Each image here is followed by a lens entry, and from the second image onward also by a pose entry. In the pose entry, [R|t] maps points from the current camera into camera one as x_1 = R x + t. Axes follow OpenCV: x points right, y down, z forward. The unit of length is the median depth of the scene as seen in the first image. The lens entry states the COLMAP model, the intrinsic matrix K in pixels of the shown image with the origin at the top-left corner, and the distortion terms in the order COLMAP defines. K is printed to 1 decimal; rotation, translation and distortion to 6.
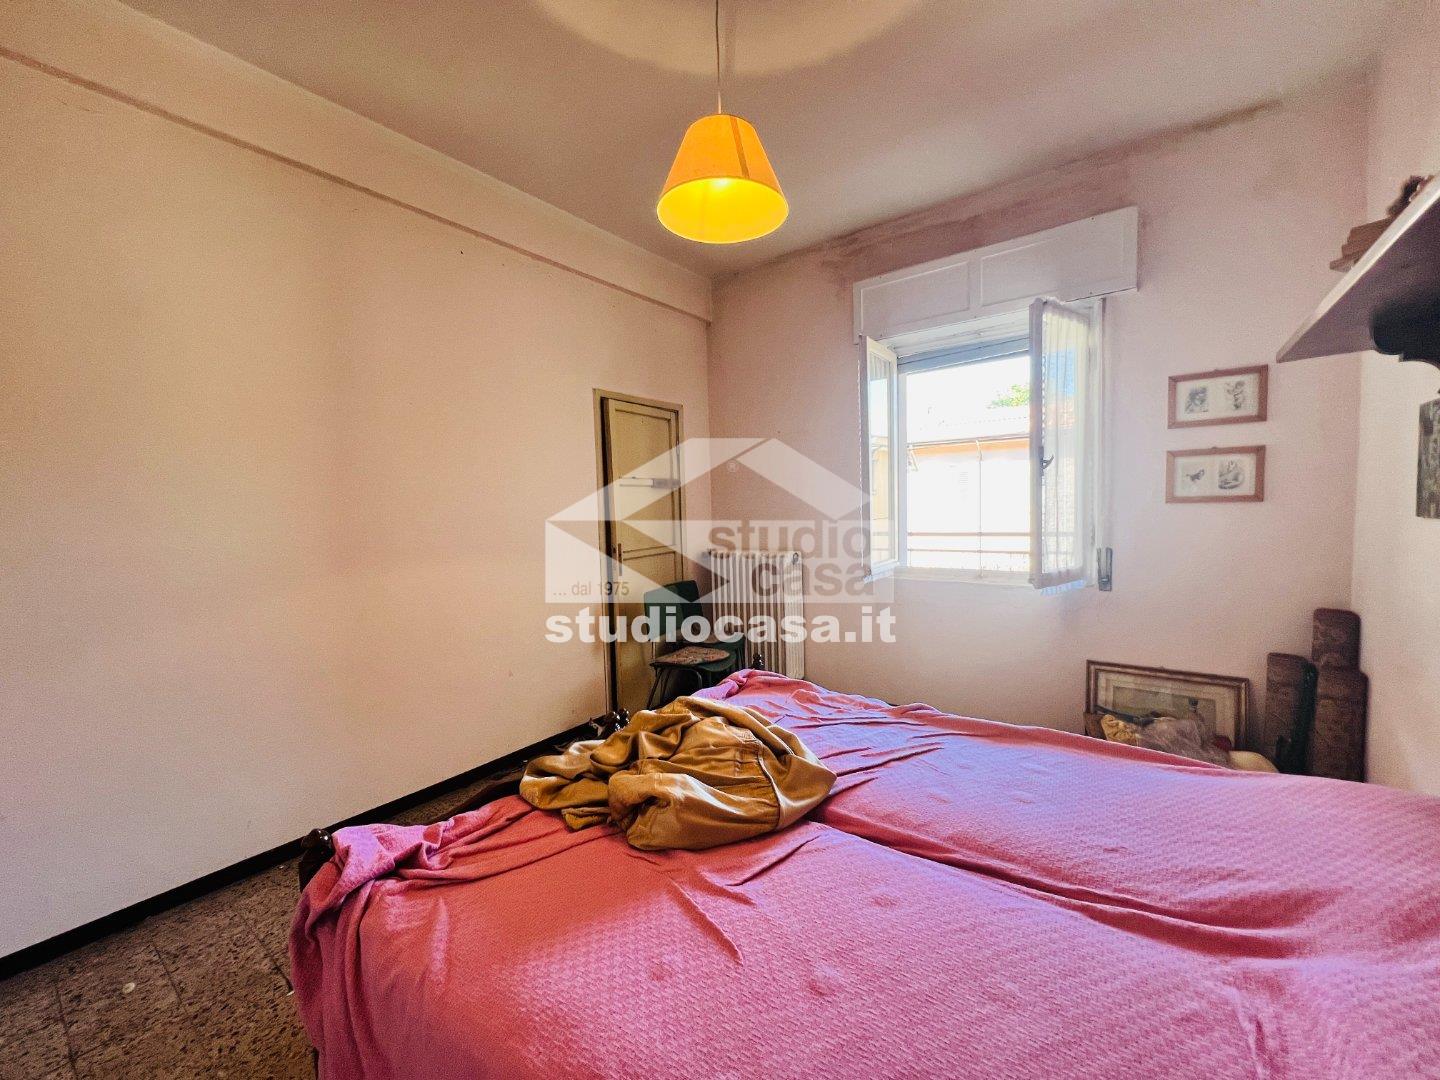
lens RADIAL K [[577.4, 0, 718.4], [0, 577.4, 536.7], [0, 0, 1]] dist [0.000866, 0.000095]
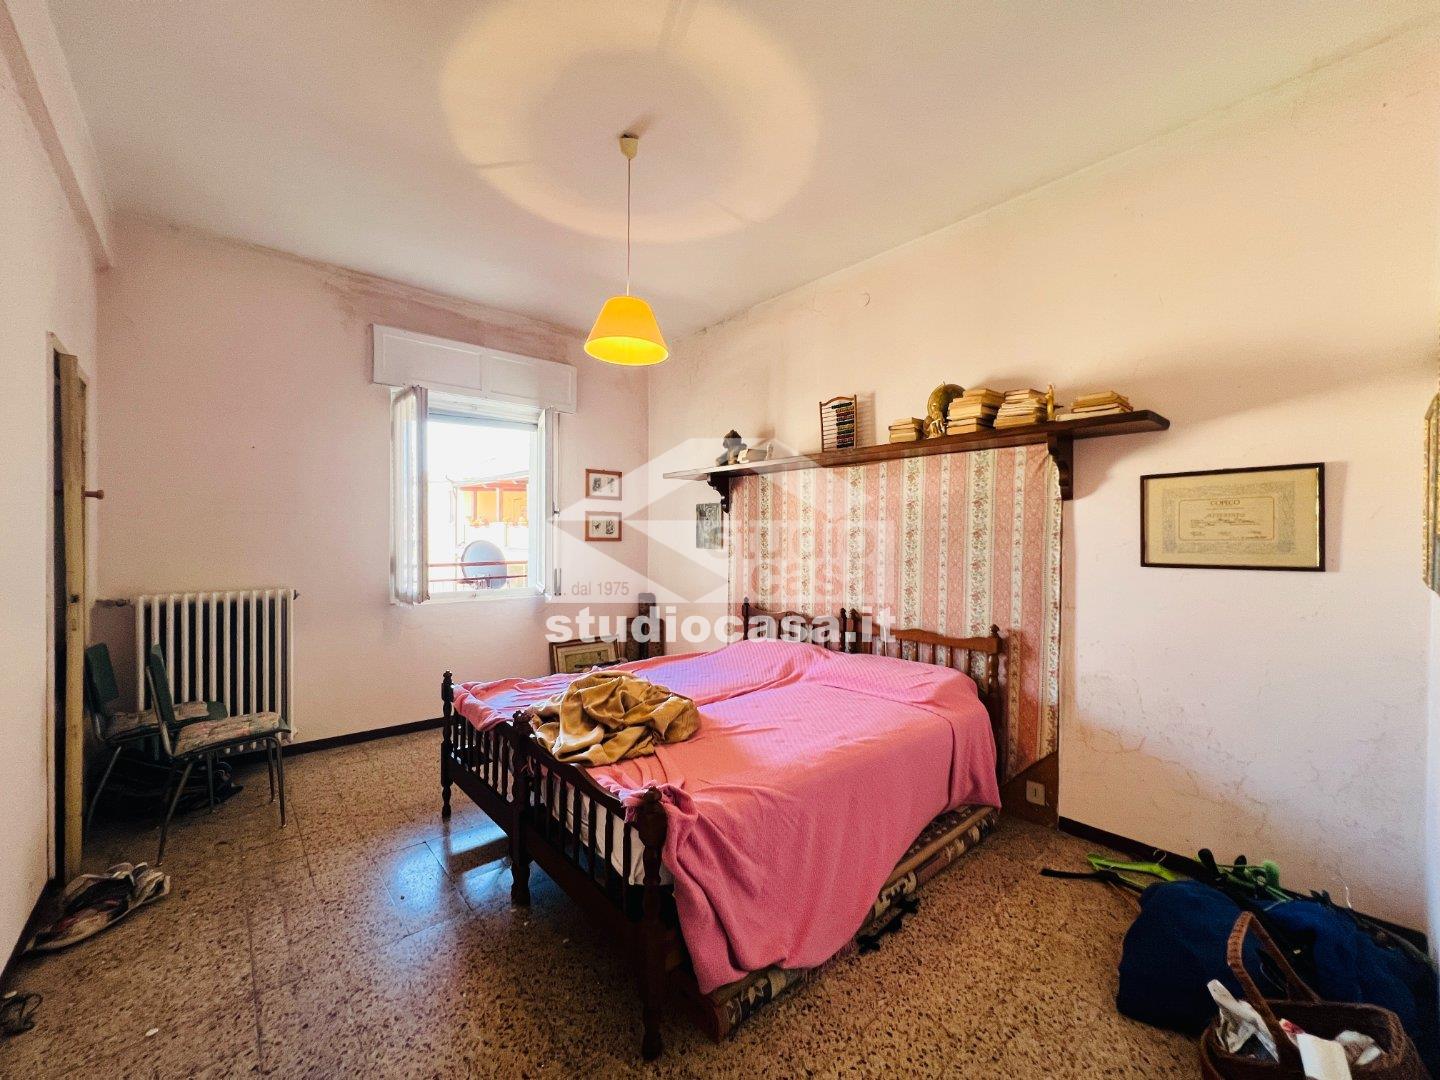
lens RADIAL K [[577.4, 0, 716.9], [0, 577.4, 543.2], [0, 0, 1]] dist [0.000866, 0.000095]
pose [[0.220468, 0.015653, 0.975269, -0.834146], [0.041410, 0.998820, -0.025392, 0.007858], [-0.974515, 0.045984, 0.219559, 0.246066]]
